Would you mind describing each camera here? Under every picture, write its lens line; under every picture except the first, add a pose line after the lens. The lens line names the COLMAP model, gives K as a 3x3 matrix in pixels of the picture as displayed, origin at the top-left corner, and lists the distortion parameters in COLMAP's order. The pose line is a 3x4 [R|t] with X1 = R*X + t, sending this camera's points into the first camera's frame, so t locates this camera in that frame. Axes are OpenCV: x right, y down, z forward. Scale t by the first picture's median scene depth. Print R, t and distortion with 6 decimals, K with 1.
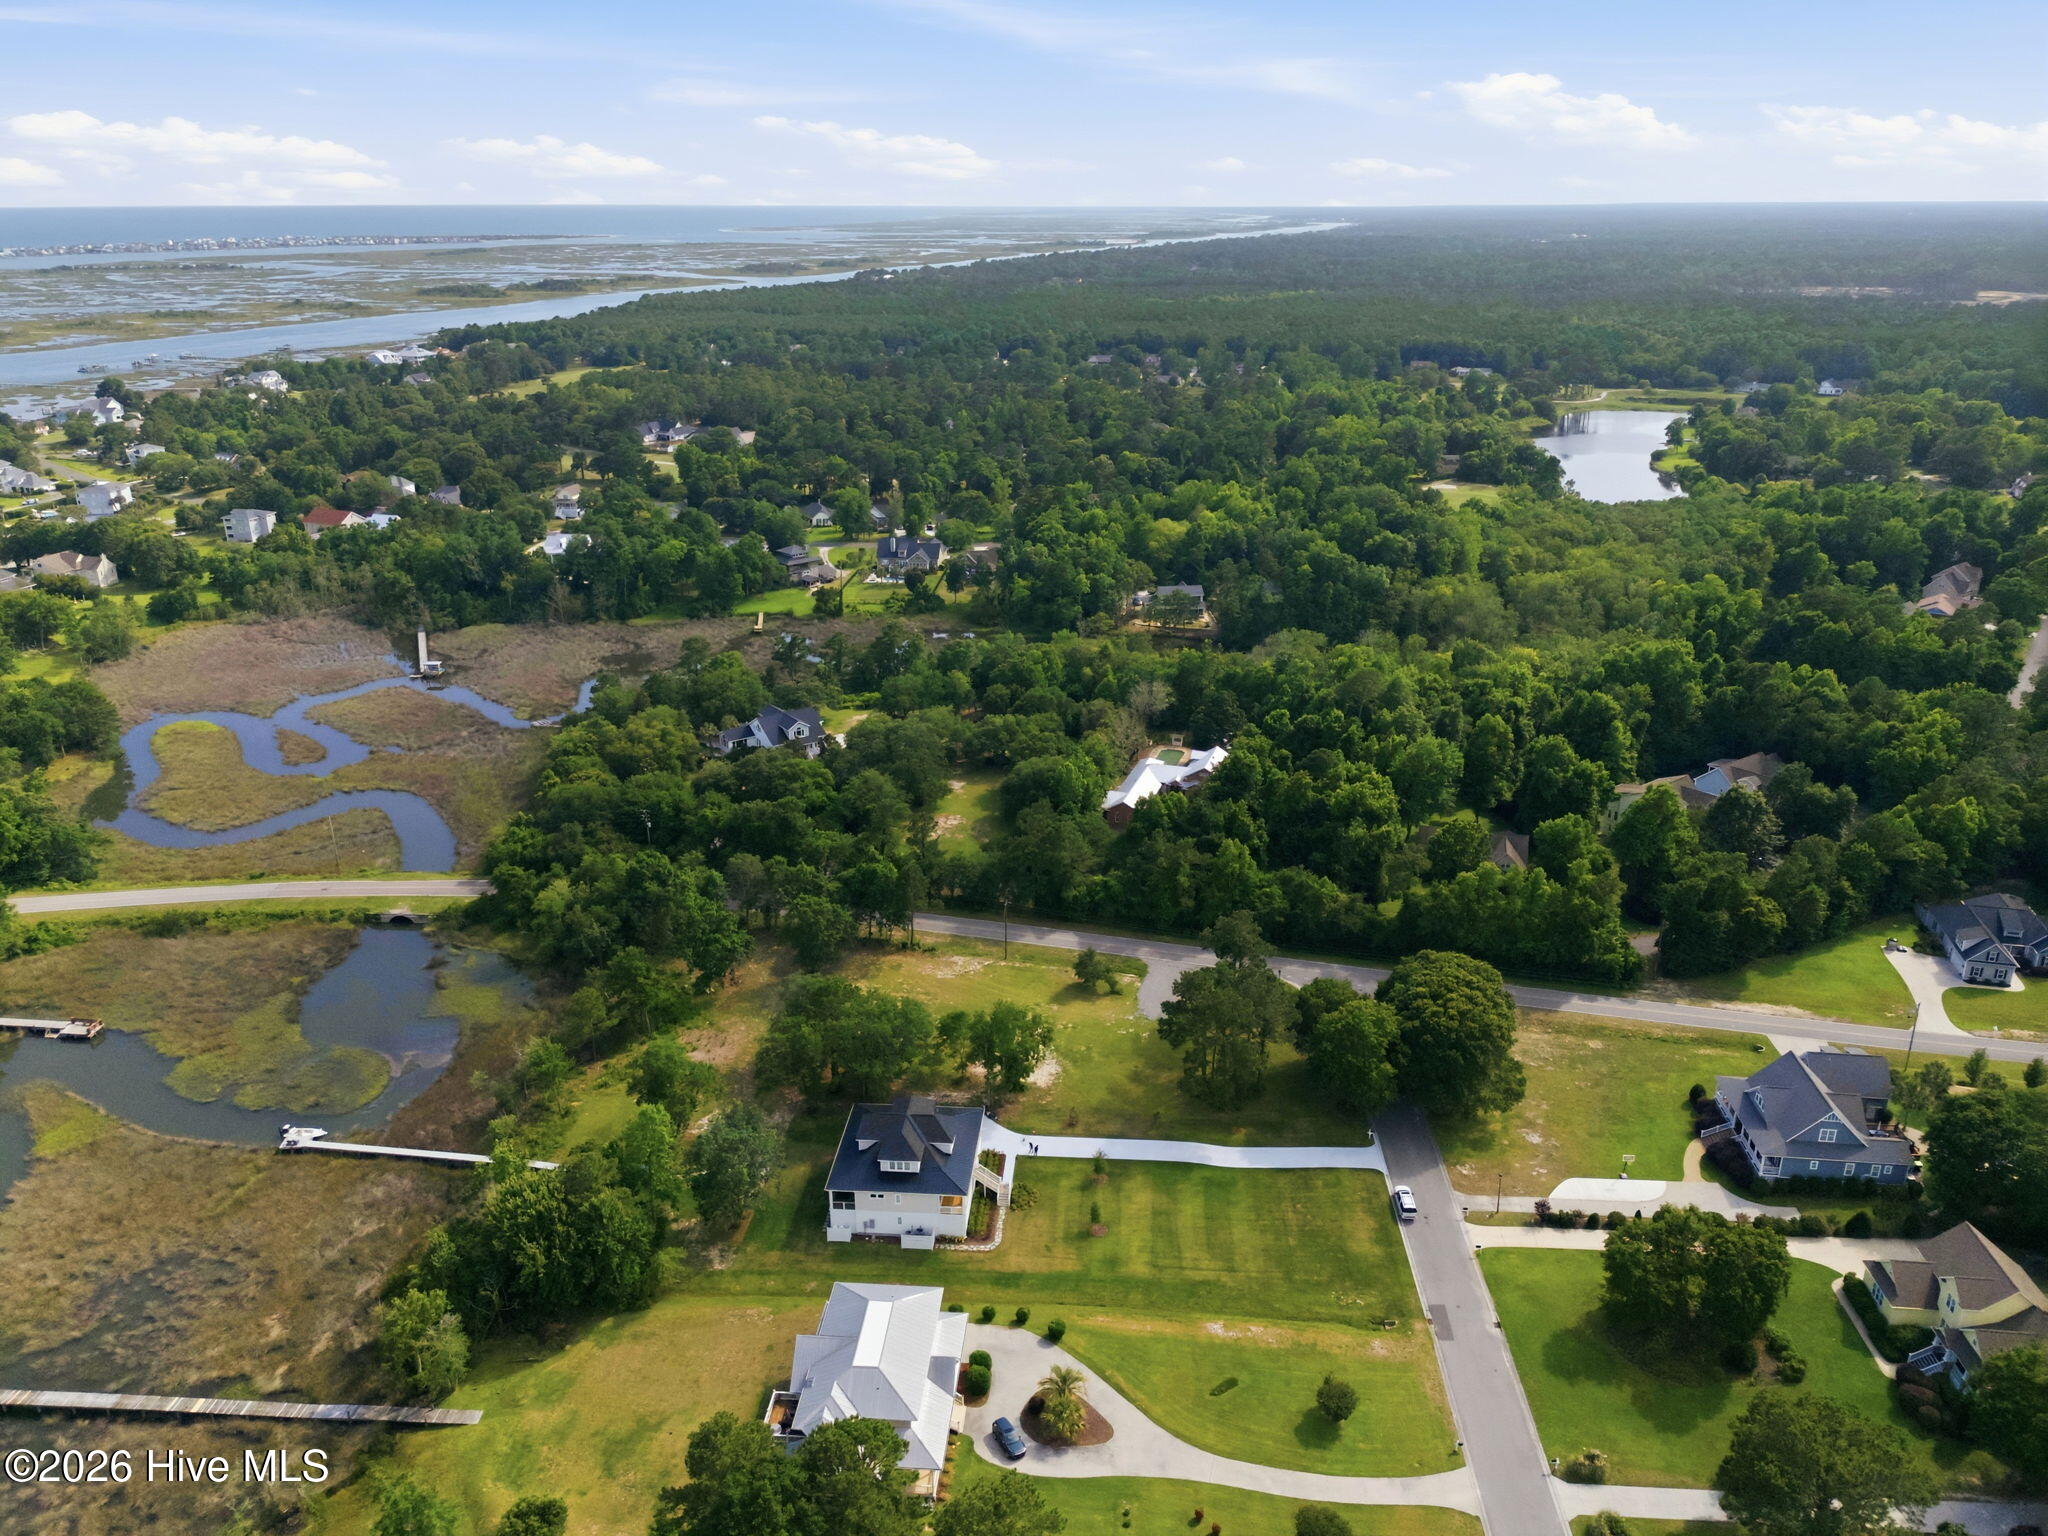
lens RADIAL K [[1498.3, 0, 1024.0], [0, 1498.3, 768.0], [0, 0, 1]] dist [0.076688, -0.072155]
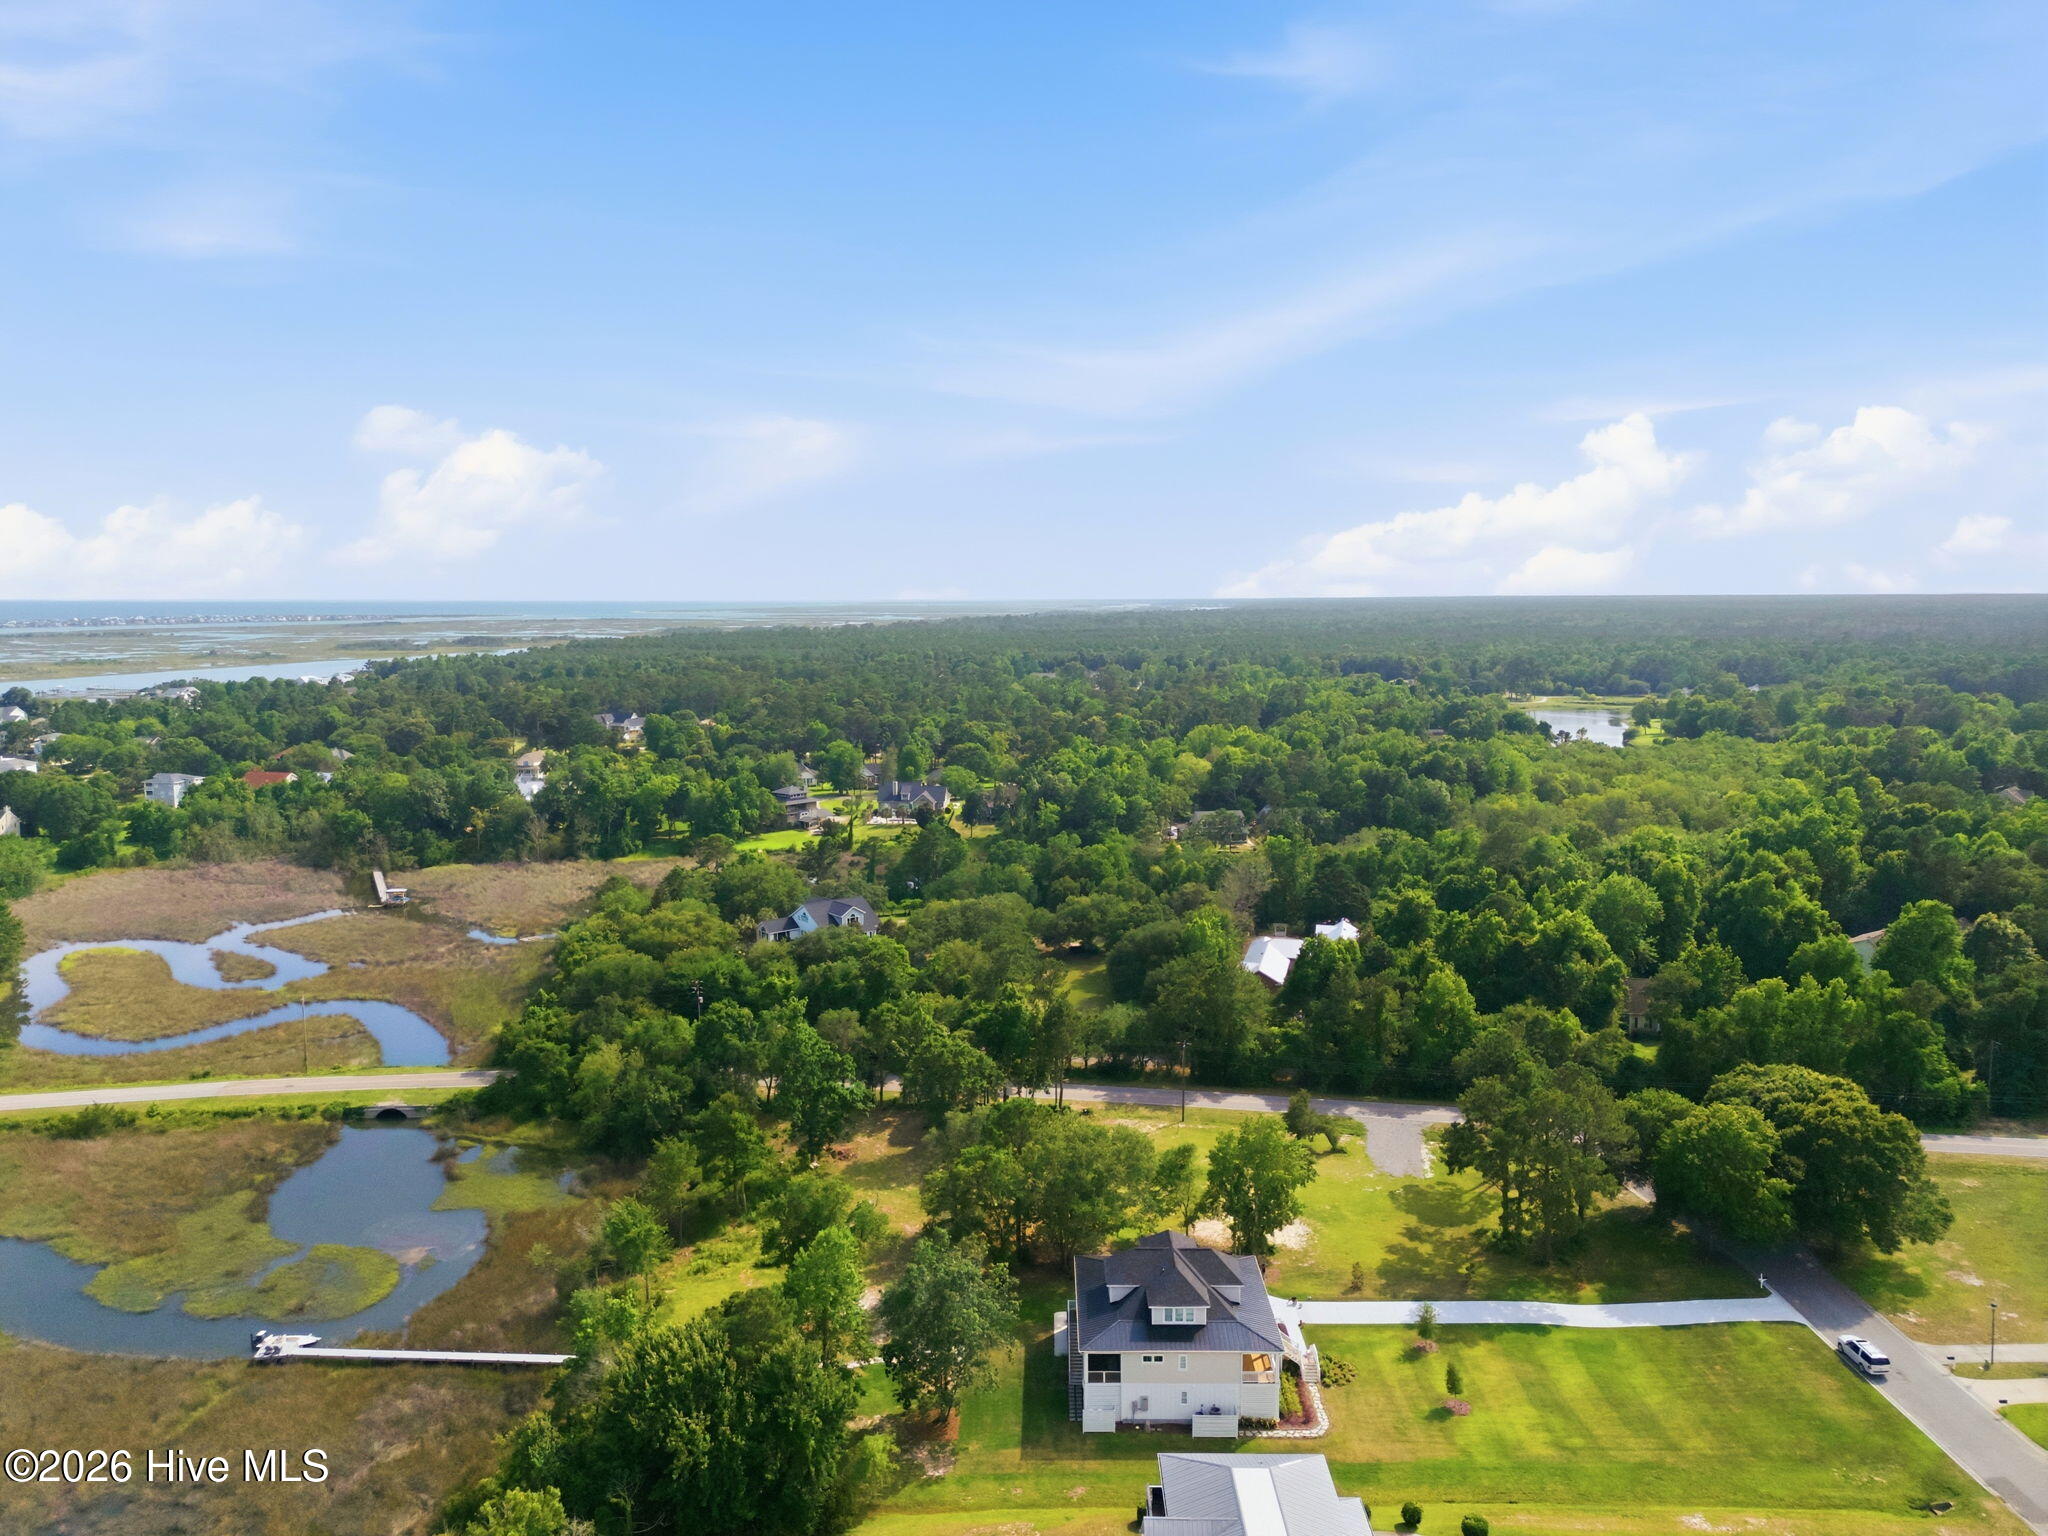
lens RADIAL K [[1498.3, 0, 1024.0], [0, 1498.3, 768.0], [0, 0, 1]] dist [0.076688, -0.072155]
pose [[0.997431, -0.008577, 0.071112, -0.138328], [0.025657, 0.969710, -0.242910, 0.126096], [-0.066875, 0.244110, 0.967439, 0.172473]]
